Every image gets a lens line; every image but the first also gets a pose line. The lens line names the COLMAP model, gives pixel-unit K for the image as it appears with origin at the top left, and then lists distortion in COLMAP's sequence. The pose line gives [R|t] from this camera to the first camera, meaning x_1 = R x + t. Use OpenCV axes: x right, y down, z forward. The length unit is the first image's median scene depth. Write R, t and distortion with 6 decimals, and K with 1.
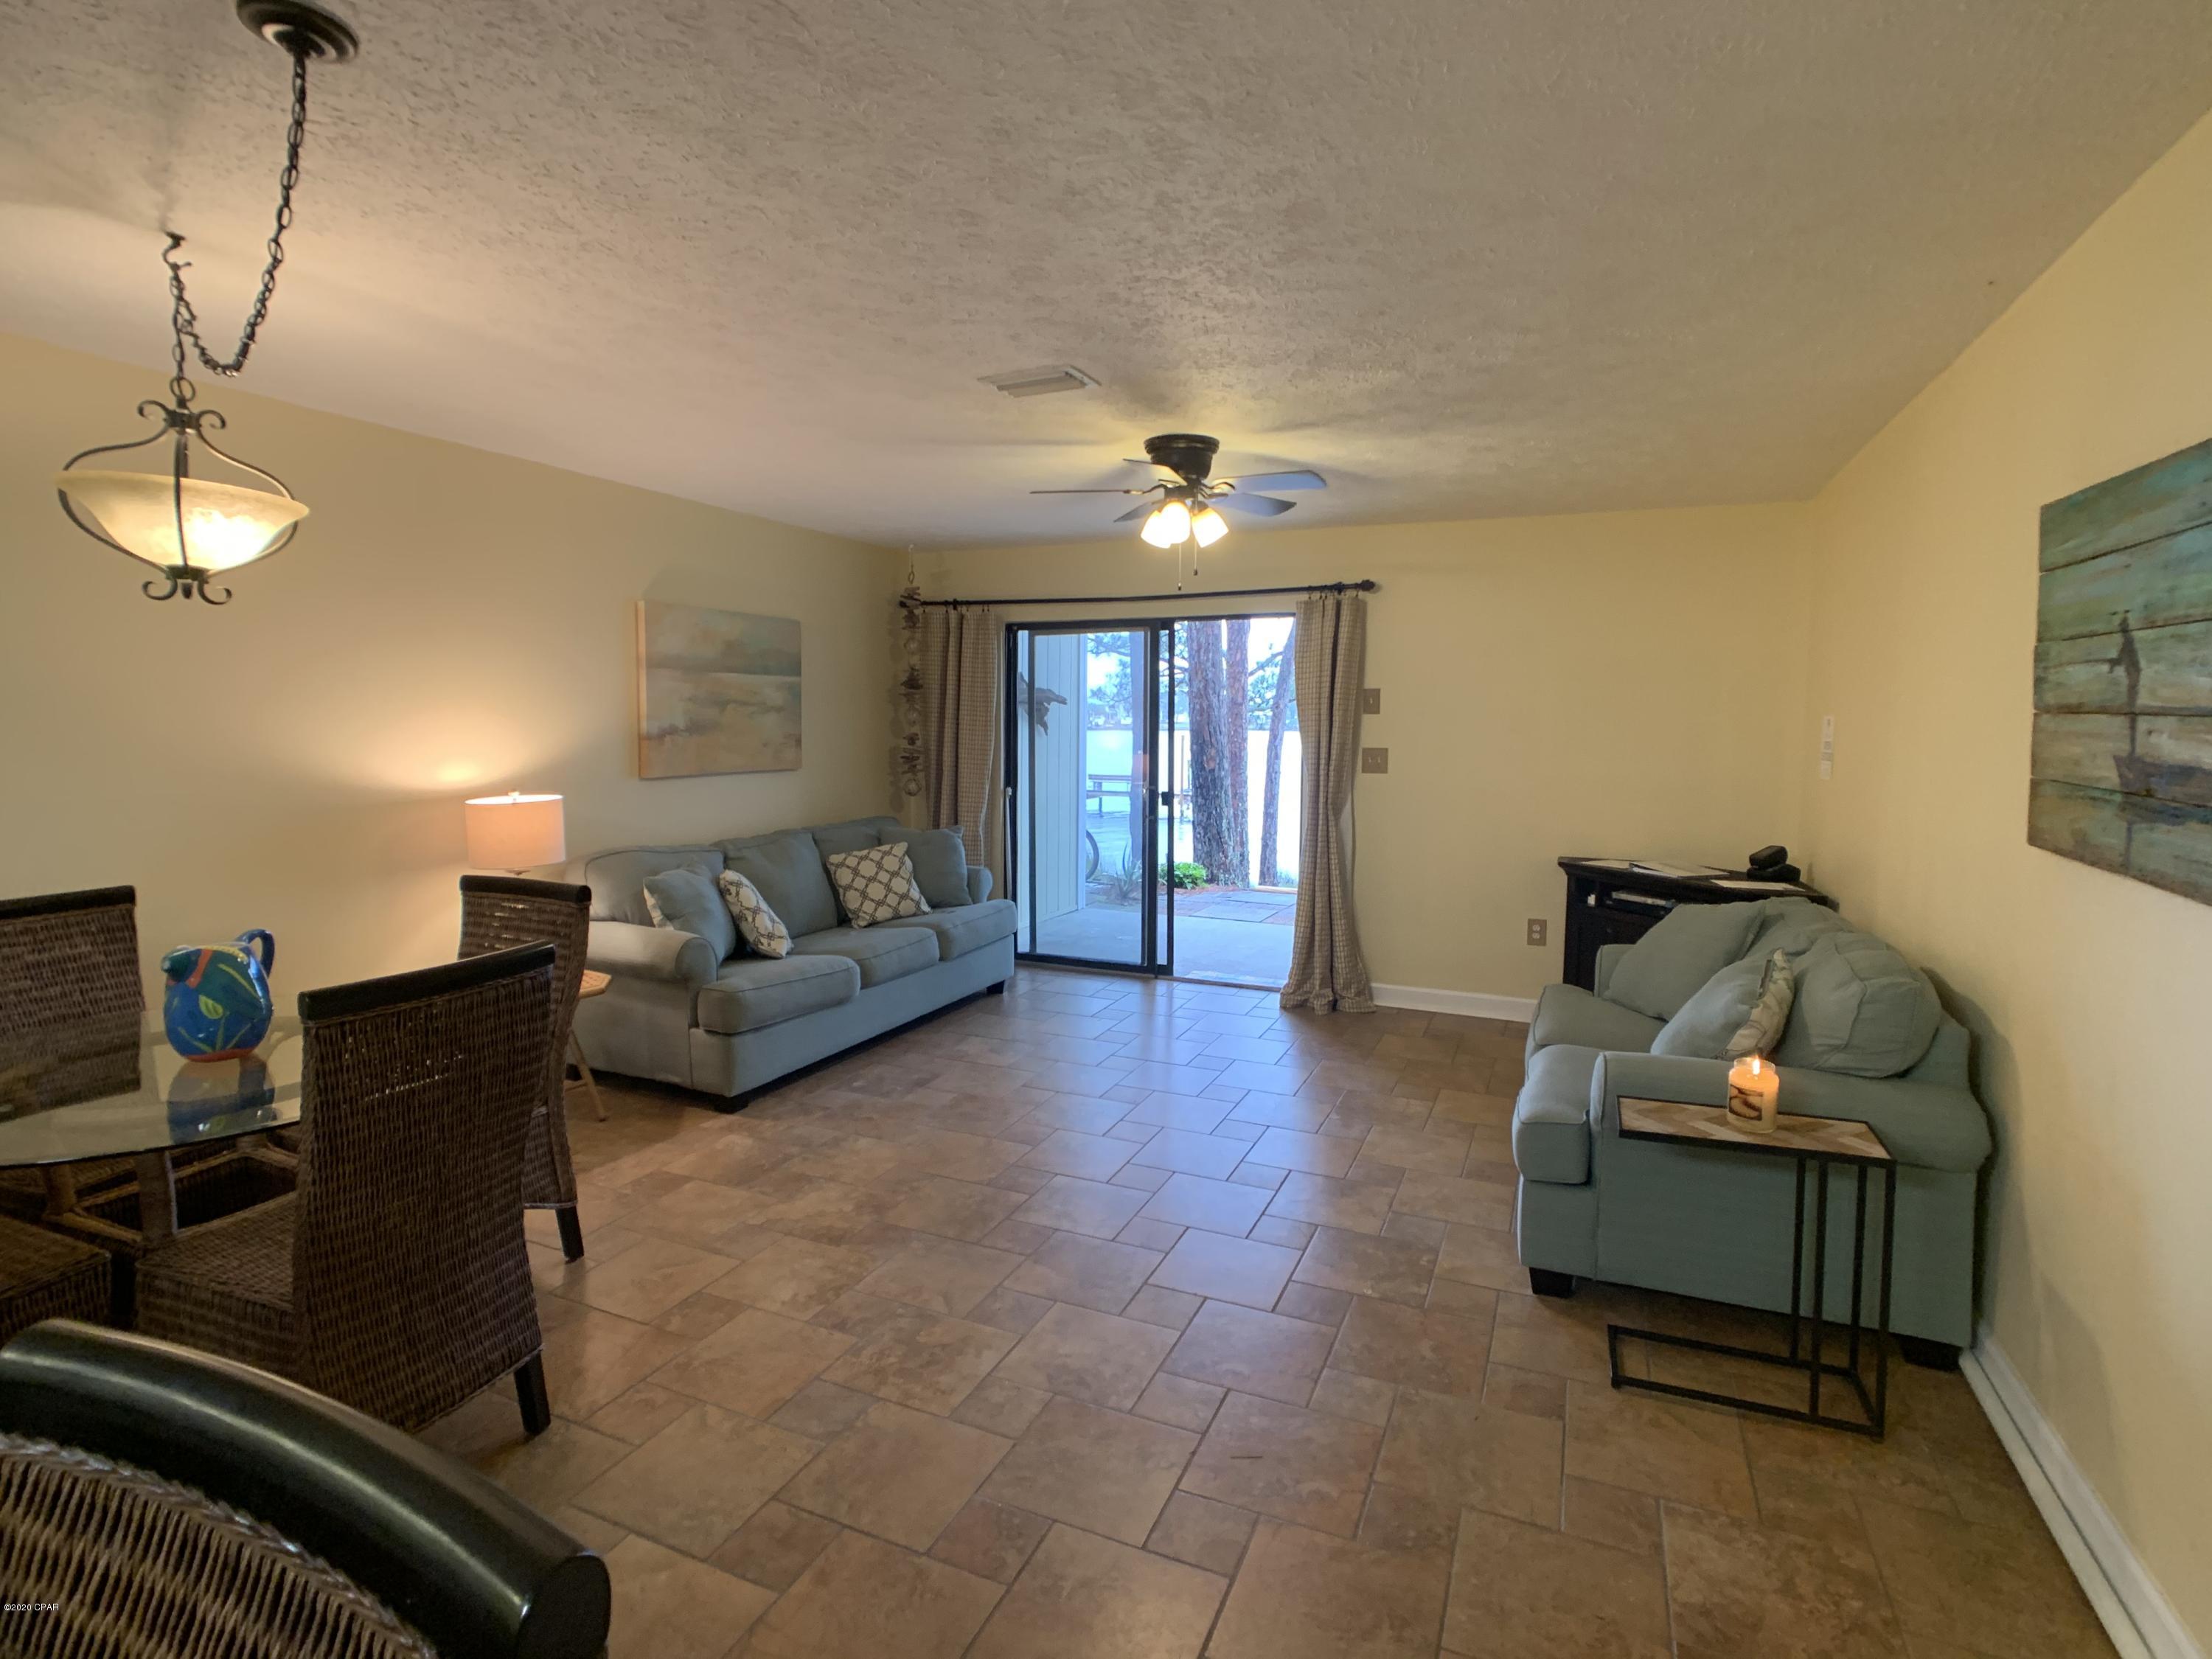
lens RADIAL K [[1111.9, 0, 1133.6], [0, 1111.9, 789.0], [0, 0, 1]] dist [-0.008881, 0.000360]
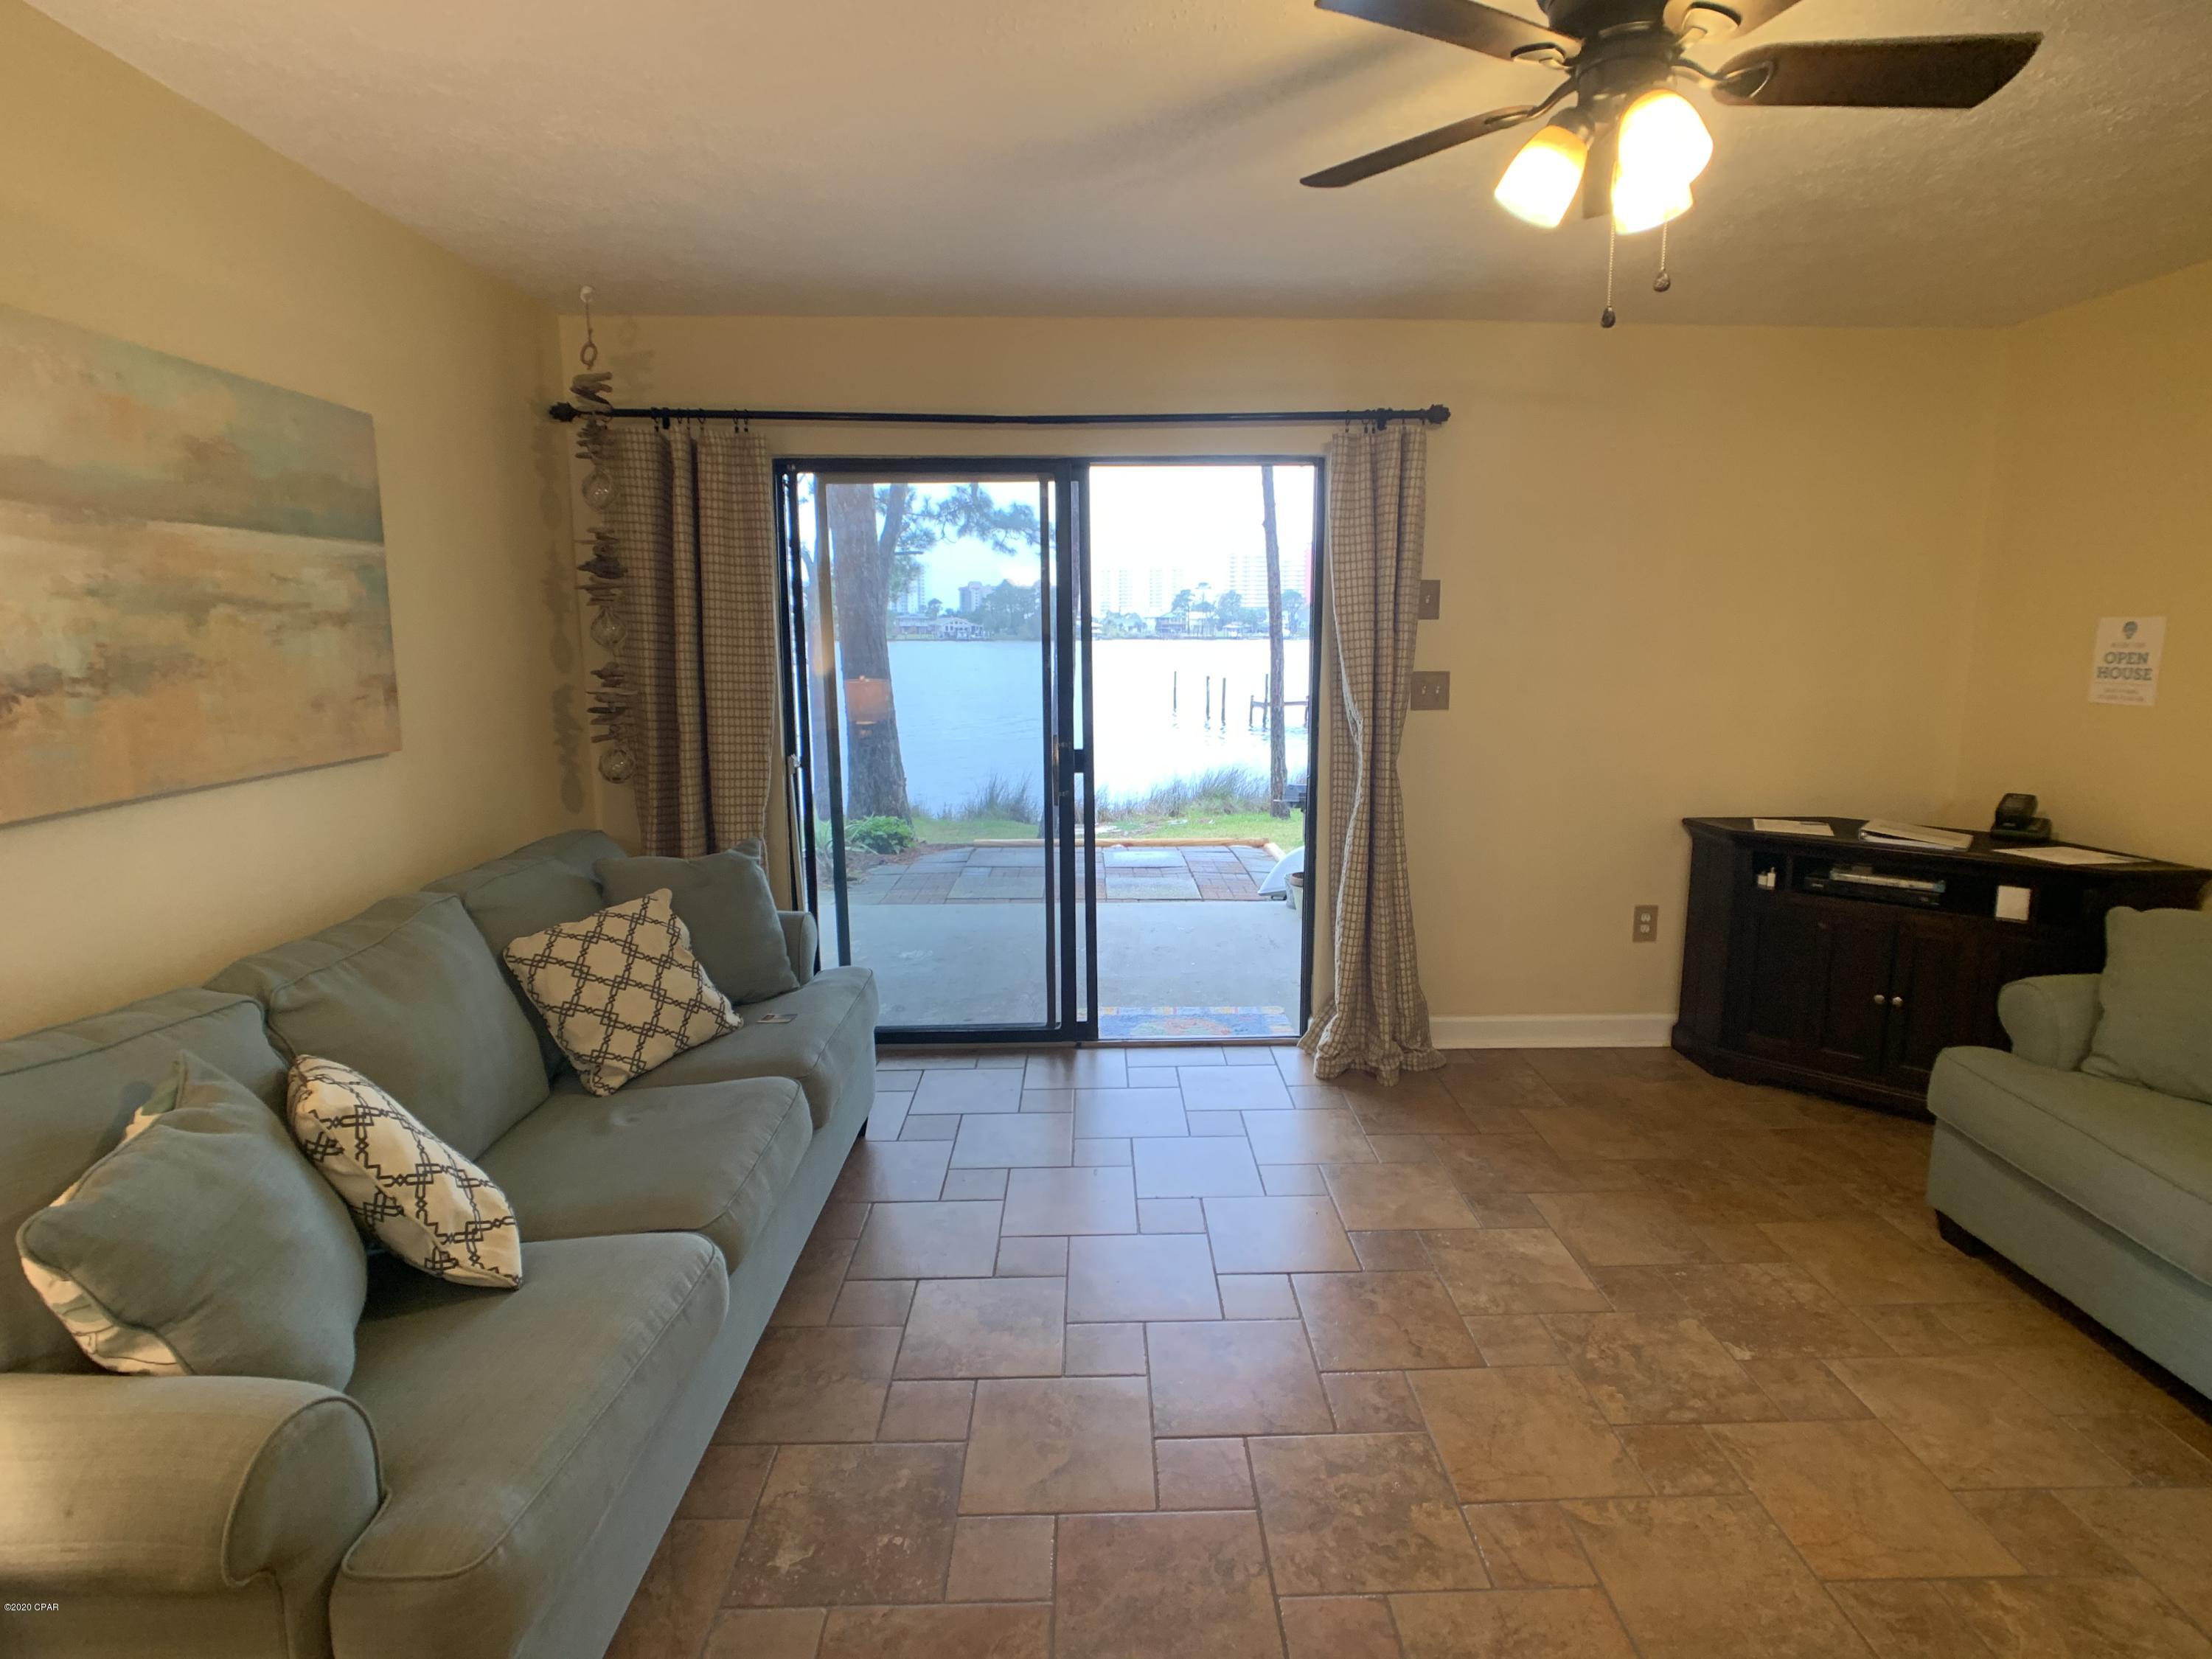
lens RADIAL K [[1111.9, 0, 1133.6], [0, 1111.9, 789.0], [0, 0, 1]] dist [-0.008881, 0.000360]
pose [[0.908350, -0.070919, 0.412153, -0.241245], [0.036962, 0.995274, 0.089797, -0.036358], [-0.416574, -0.066333, 0.906679, 0.522933]]
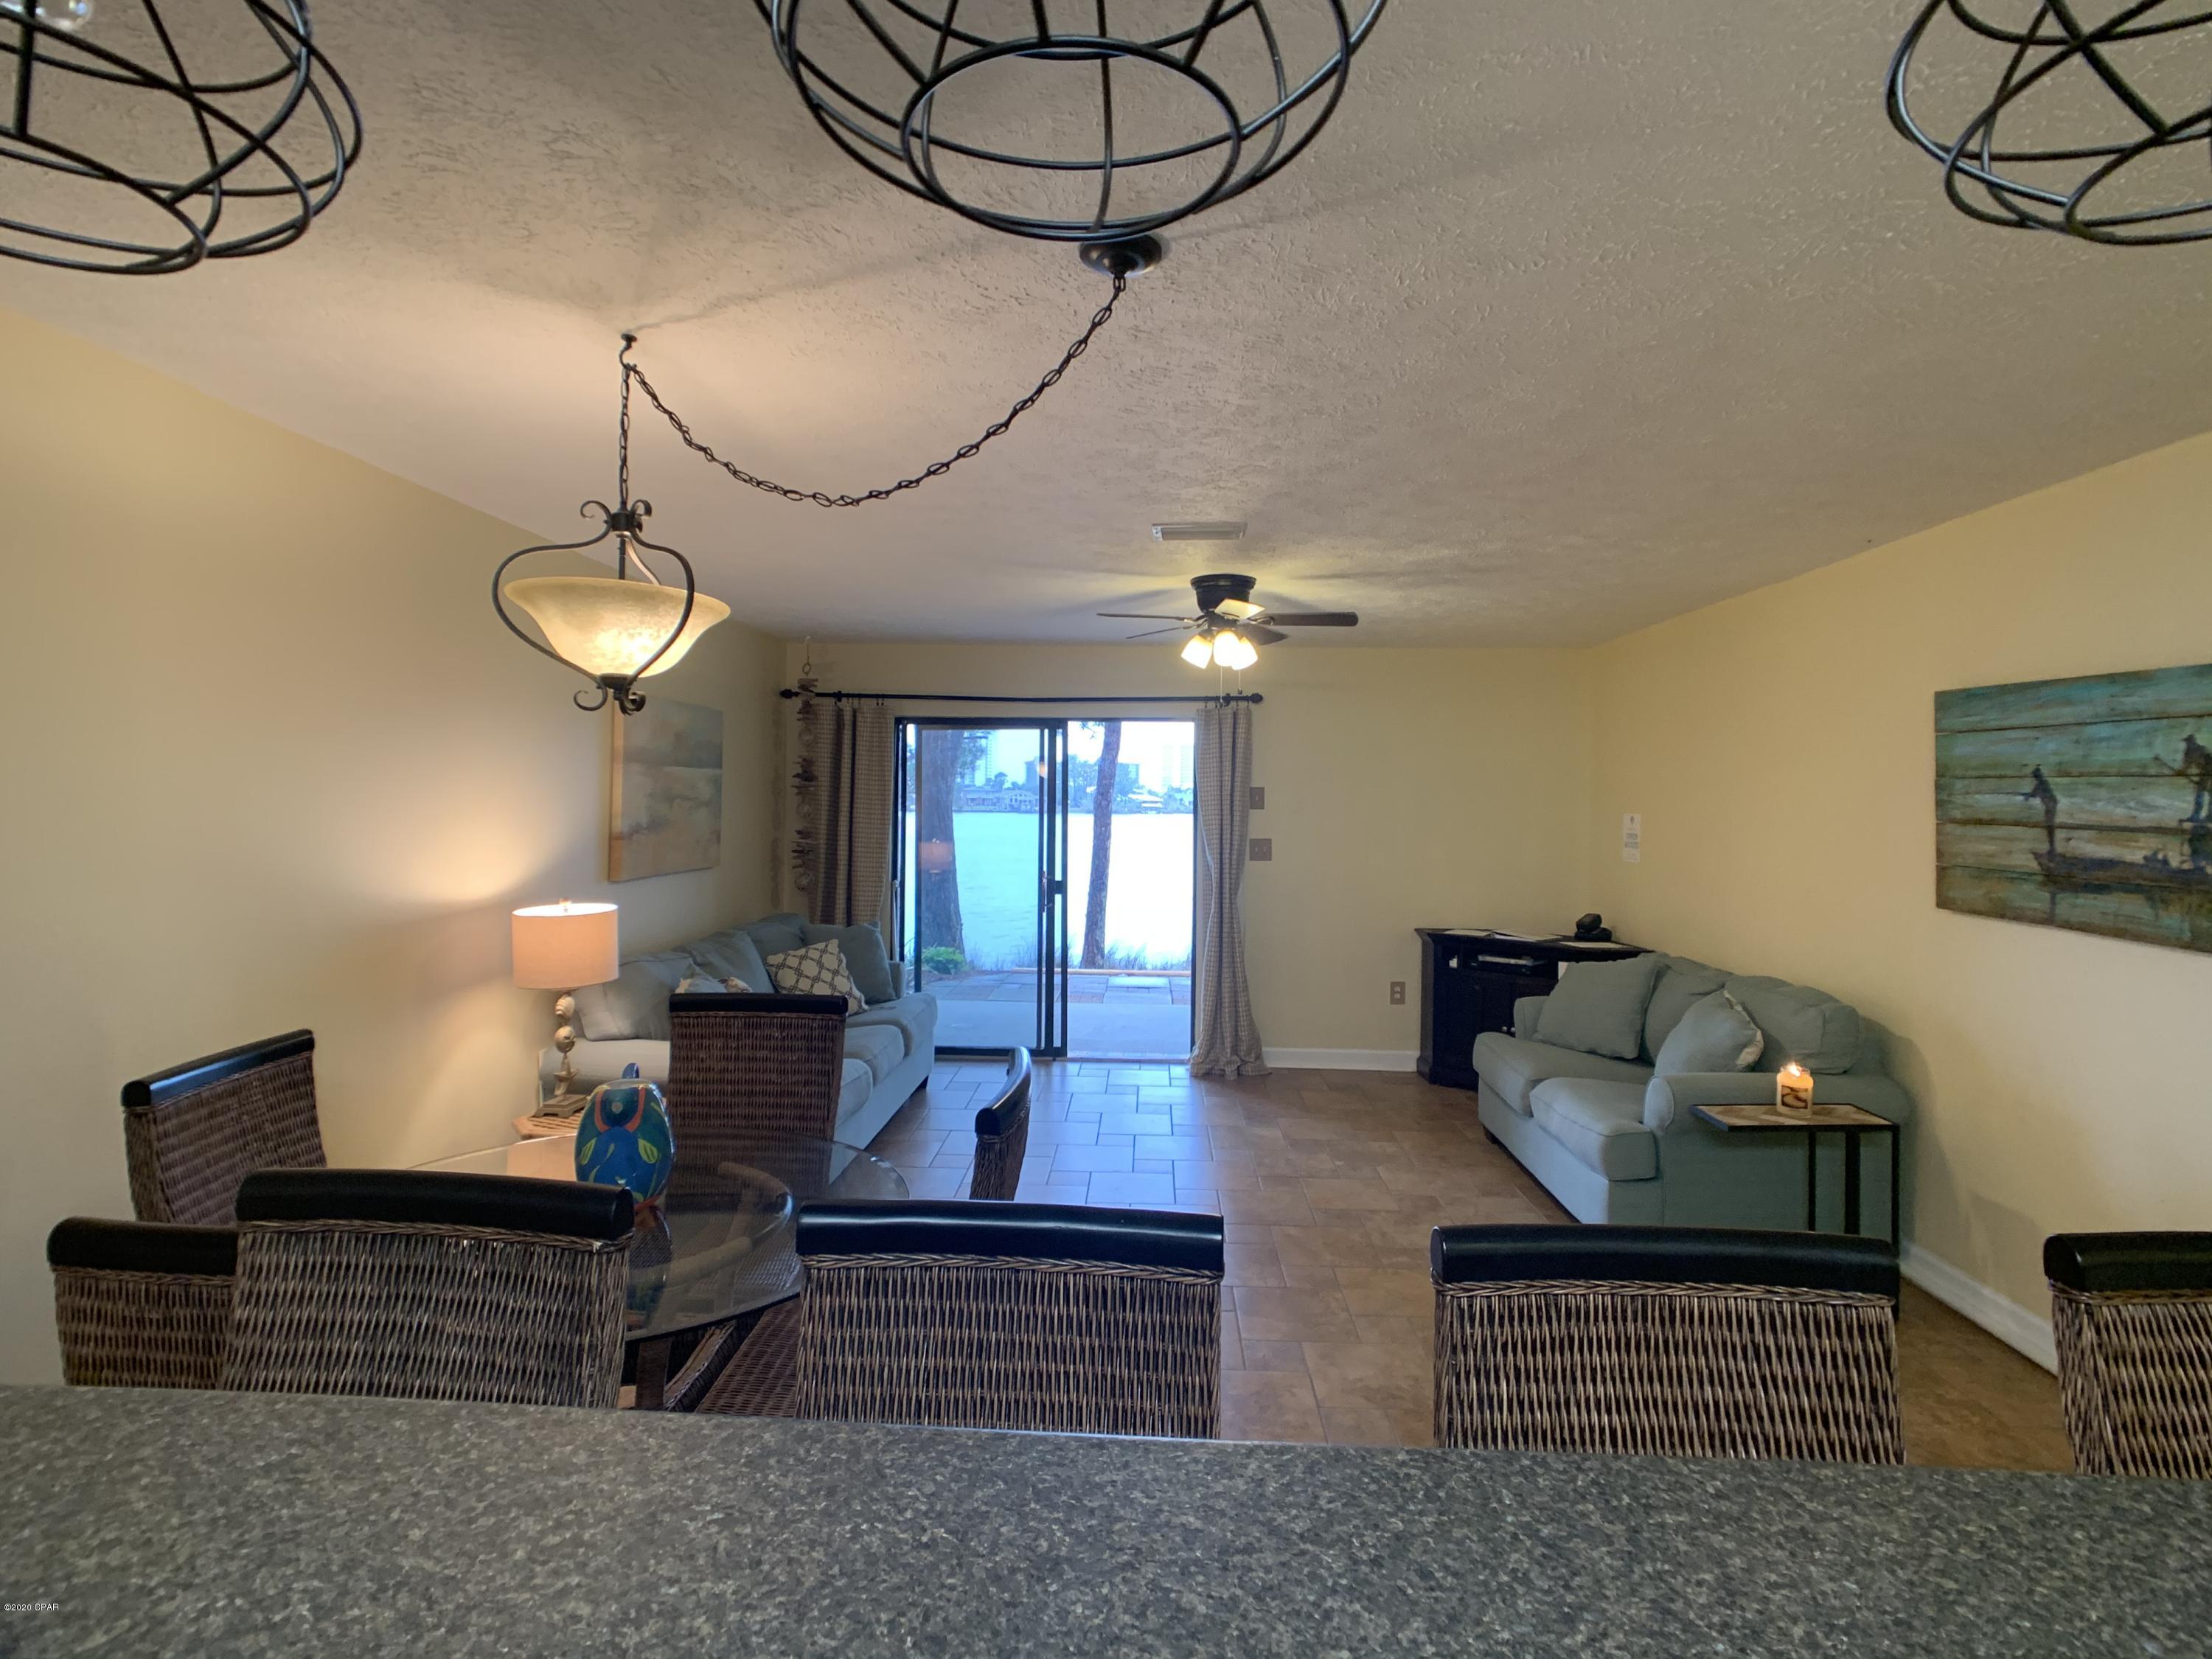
lens RADIAL K [[1111.9, 0, 1133.6], [0, 1111.9, 789.0], [0, 0, 1]] dist [-0.008881, 0.000360]
pose [[0.930323, 0.006589, 0.366683, -0.356887], [0.019524, 0.997531, -0.067458, -0.014583], [-0.366222, 0.069917, 0.927897, -0.014504]]
